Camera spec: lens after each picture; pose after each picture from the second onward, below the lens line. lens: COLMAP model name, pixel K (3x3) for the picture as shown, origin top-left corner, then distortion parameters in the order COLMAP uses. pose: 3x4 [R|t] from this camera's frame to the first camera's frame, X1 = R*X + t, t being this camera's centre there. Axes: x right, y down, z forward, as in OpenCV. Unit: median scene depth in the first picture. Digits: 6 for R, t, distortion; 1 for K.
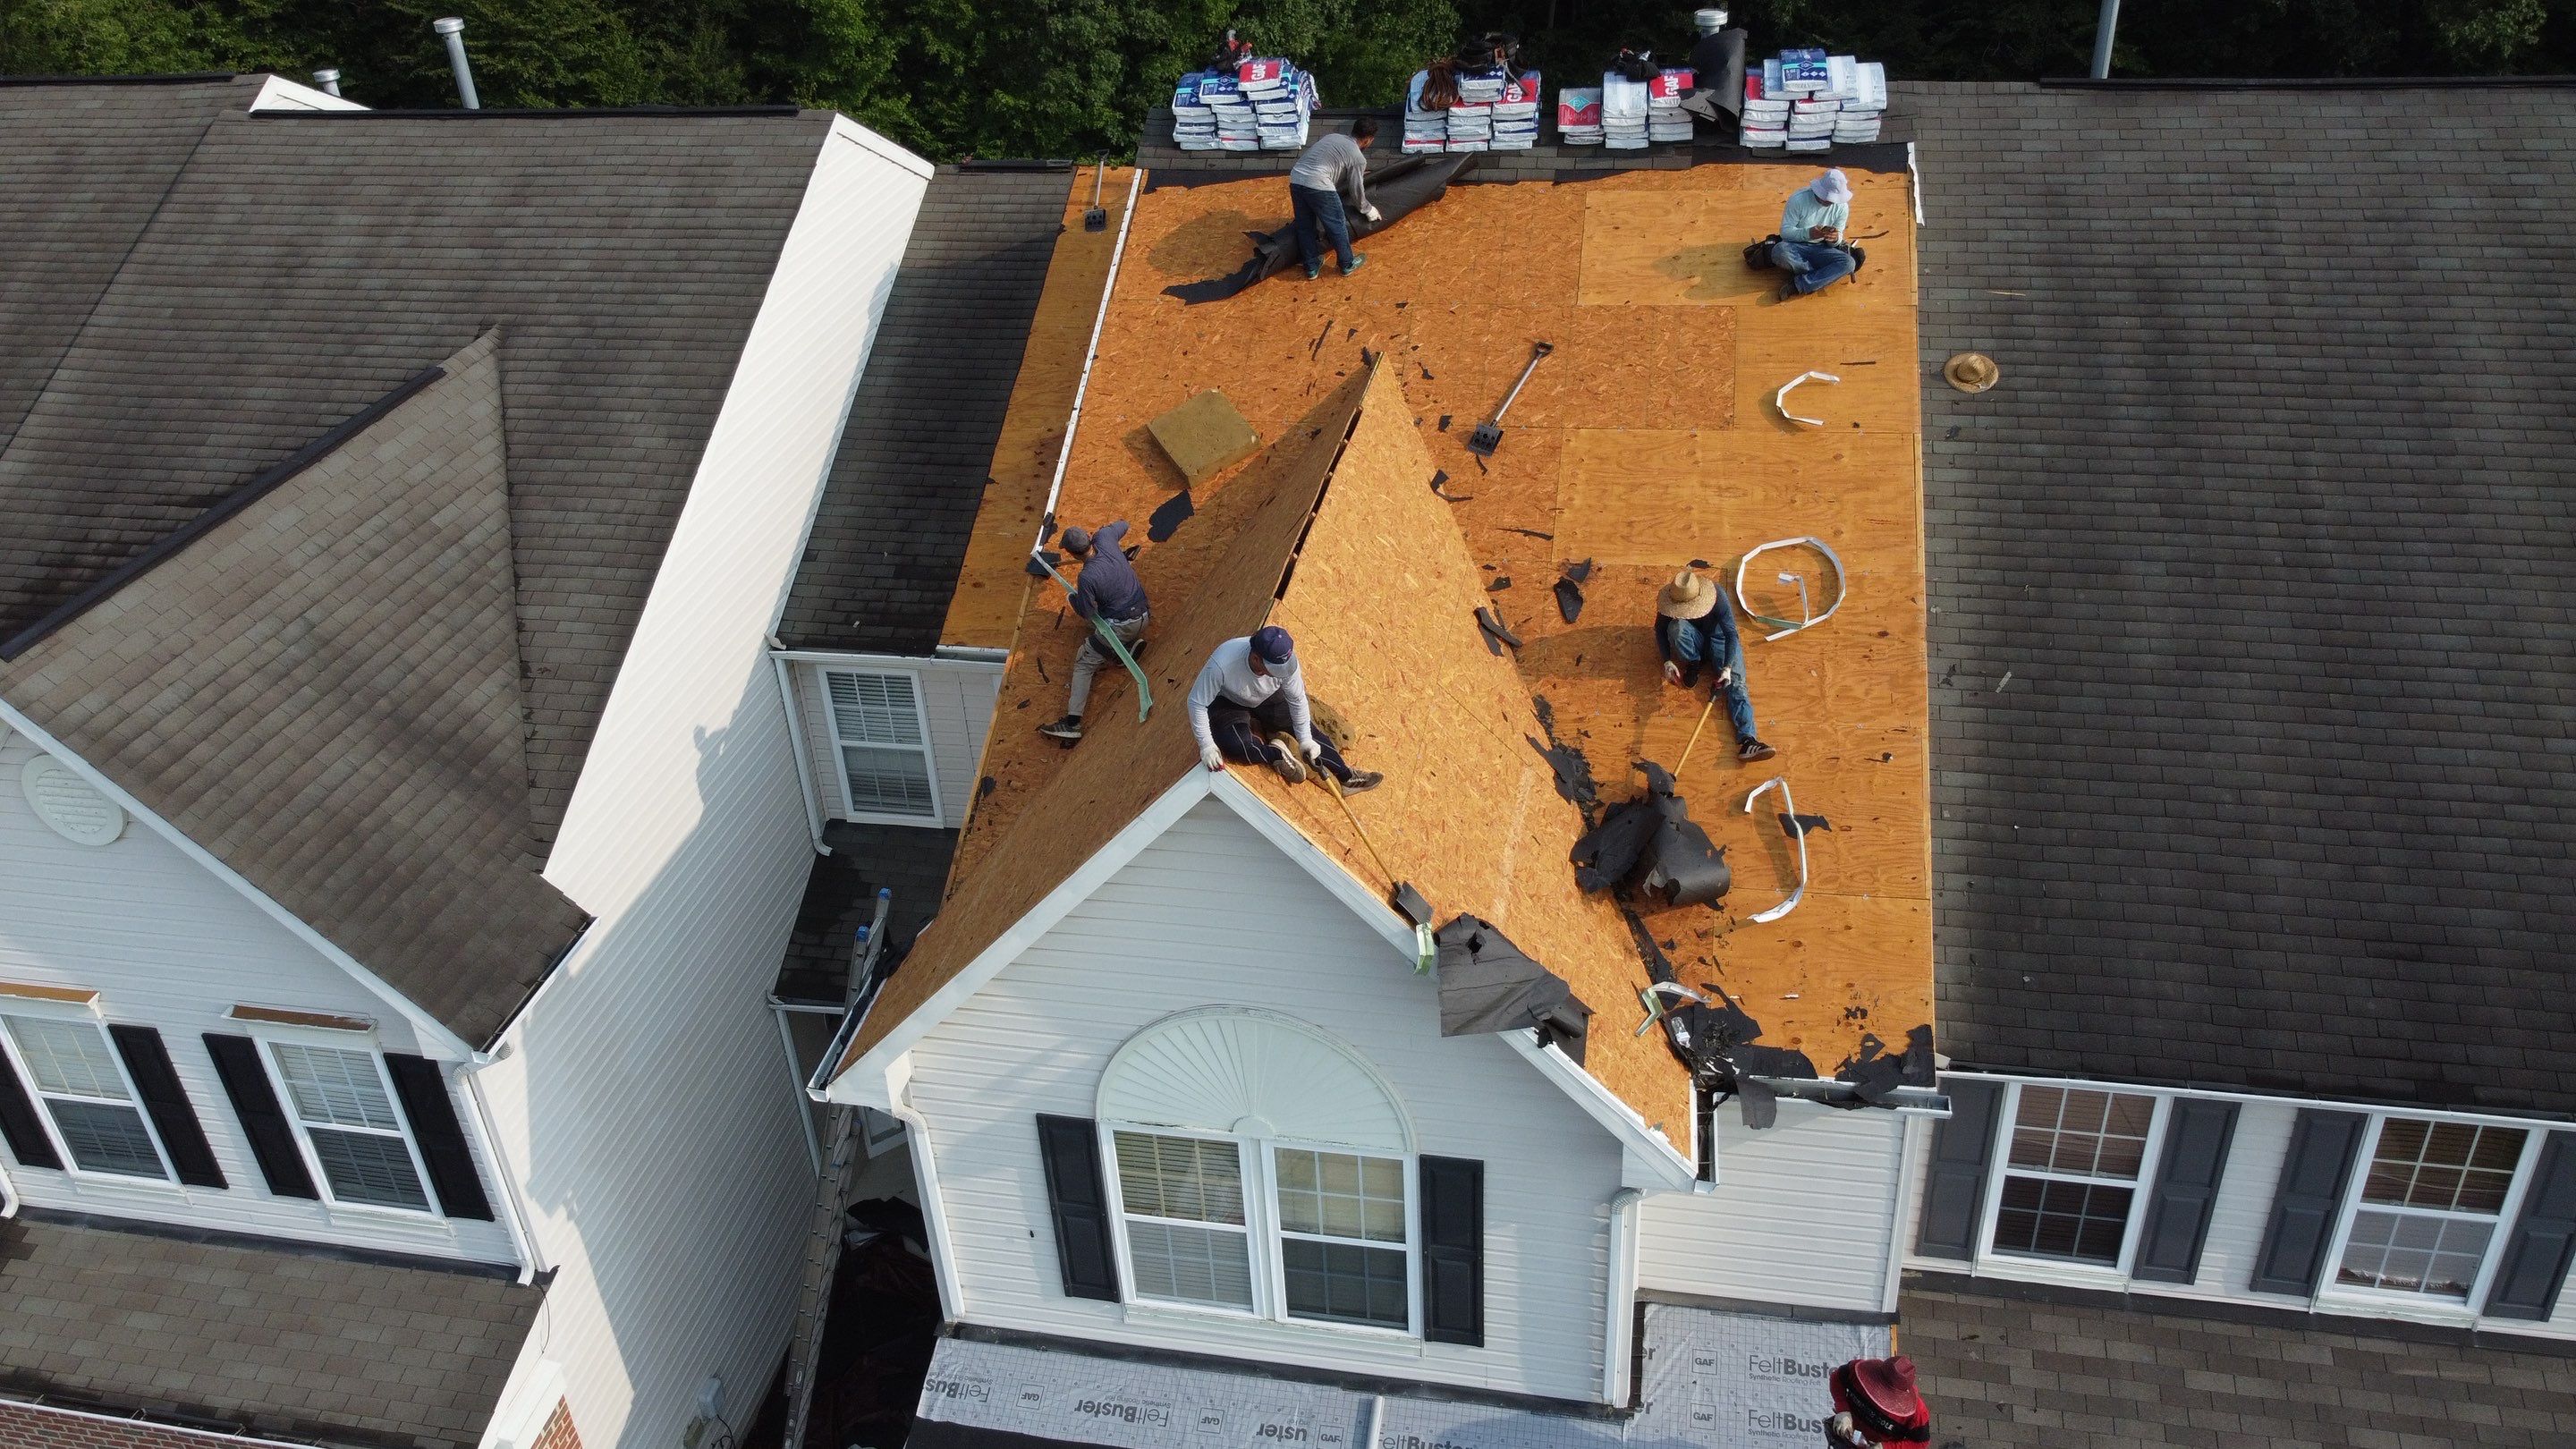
lens RADIAL K [[1956.5, 0, 1287.2], [0, 1956.5, 713.9], [0, 0, 1]] dist [-0.006918, 0.005108]
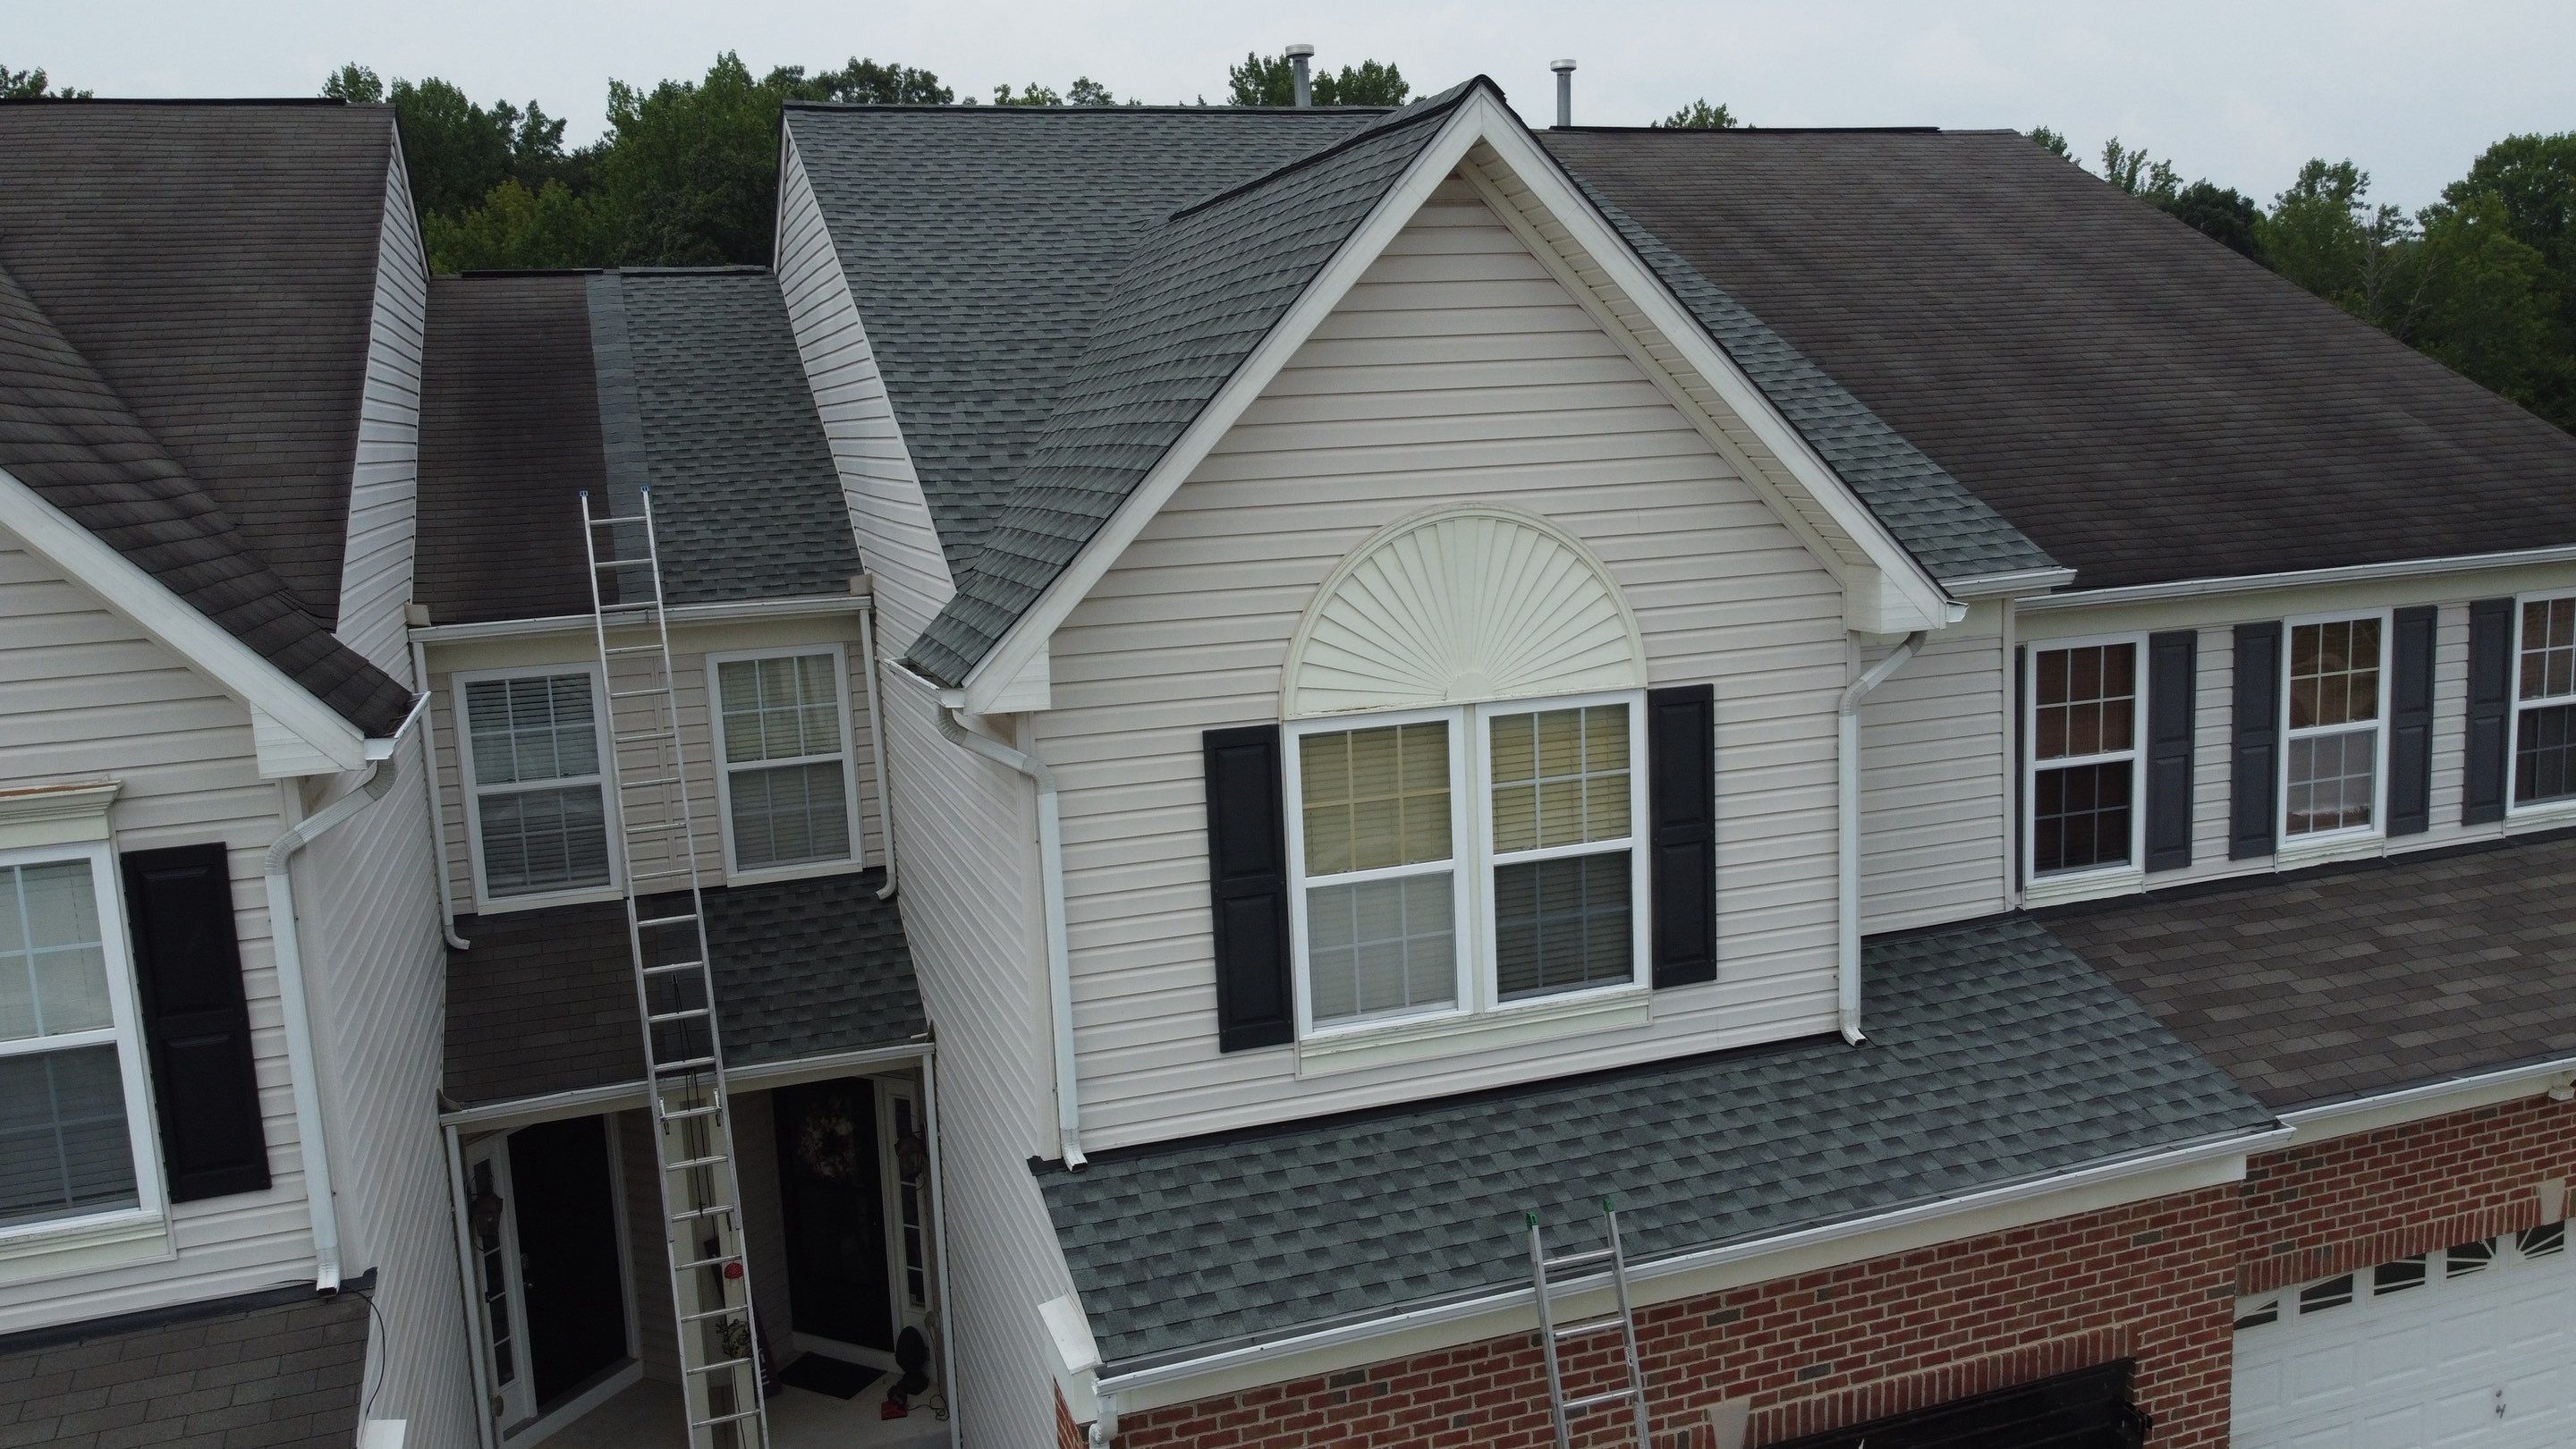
lens RADIAL K [[1956.5, 0, 1284.8], [0, 1956.5, 715.0], [0, 0, 1]] dist [-0.006918, 0.005108]
pose [[0.864318, -0.063335, 0.498943, -0.439709], [0.258521, 0.906900, -0.332716, 0.420284], [-0.431418, 0.416559, 0.800223, 0.332138]]
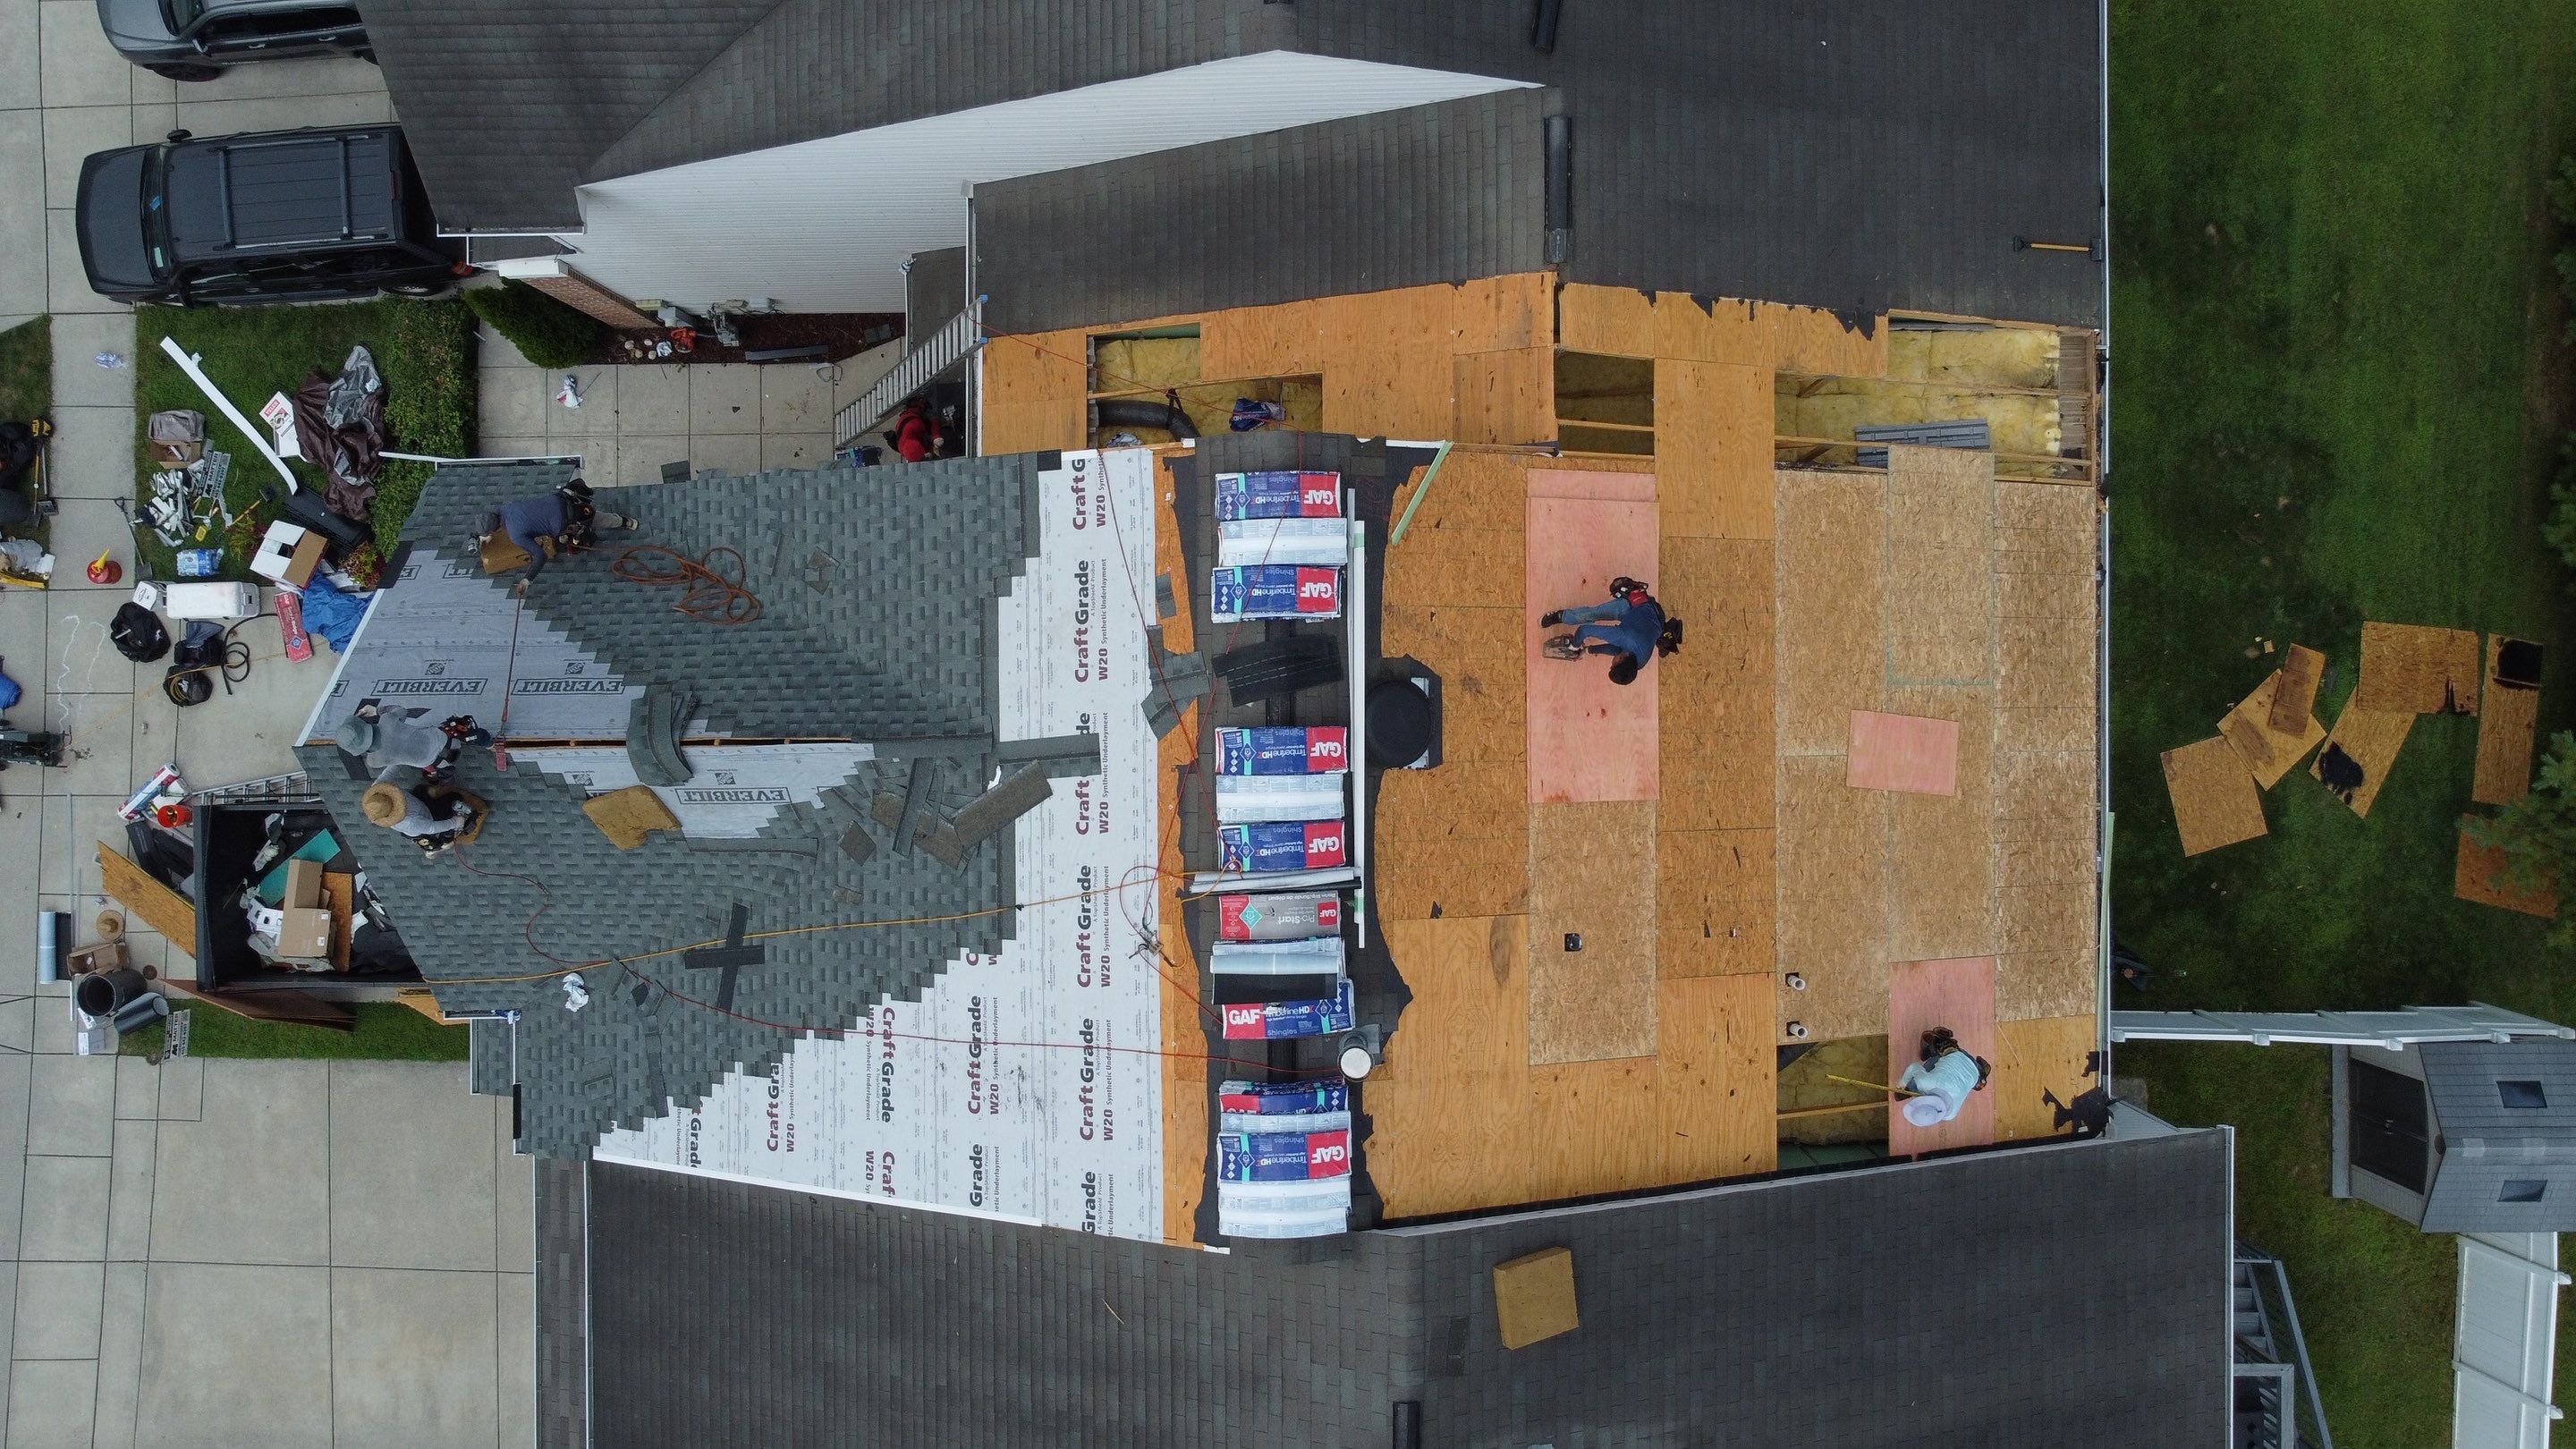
lens RADIAL K [[1956.5, 0, 1291.2], [0, 1956.5, 709.4], [0, 0, 1]] dist [-0.006918, 0.005108]
pose [[0.203135, 0.977861, 0.050232, 0.012089], [-0.483050, 0.055458, 0.873835, -1.353510], [0.851703, -0.201771, 0.483622, 0.697087]]
